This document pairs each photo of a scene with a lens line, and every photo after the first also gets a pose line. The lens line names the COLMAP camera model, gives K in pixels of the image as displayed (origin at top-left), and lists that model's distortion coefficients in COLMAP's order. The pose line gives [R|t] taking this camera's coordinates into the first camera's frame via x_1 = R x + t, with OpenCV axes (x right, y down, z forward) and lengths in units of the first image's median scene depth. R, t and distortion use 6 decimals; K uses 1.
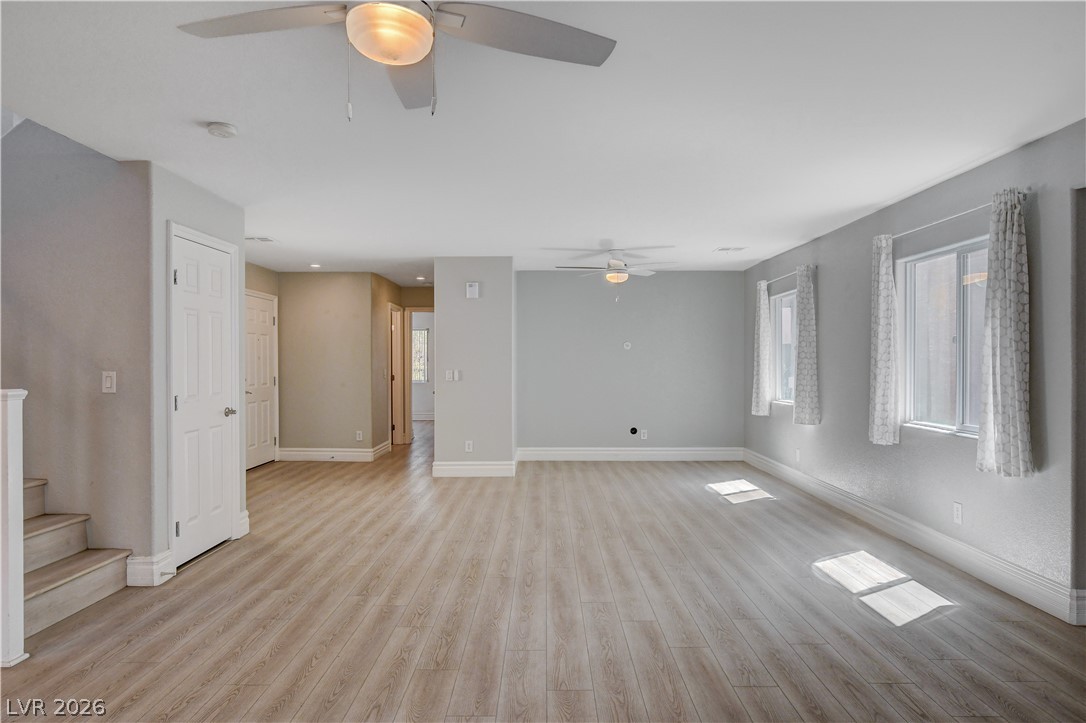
lens RADIAL K [[660.3, 0, 543.6], [0, 660.3, 361.2], [0, 0, 1]] dist [-0.004976, 0.000114]
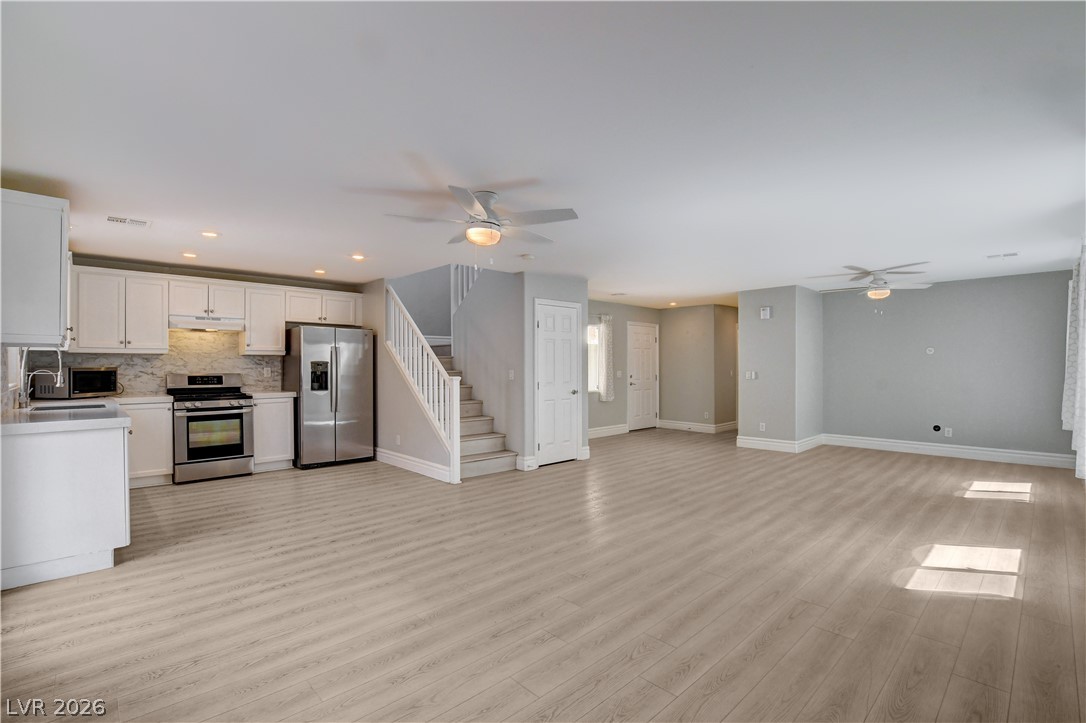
lens RADIAL K [[490.1, 0, 542.6], [0, 490.1, 366.5], [0, 0, 1]] dist [-0.021568, 0.001358]
pose [[0.697855, 0.000778, -0.716238, 0.486121], [0.001439, 0.999996, 0.002487, -0.000330], [0.716237, -0.002766, 0.697851, -0.051598]]
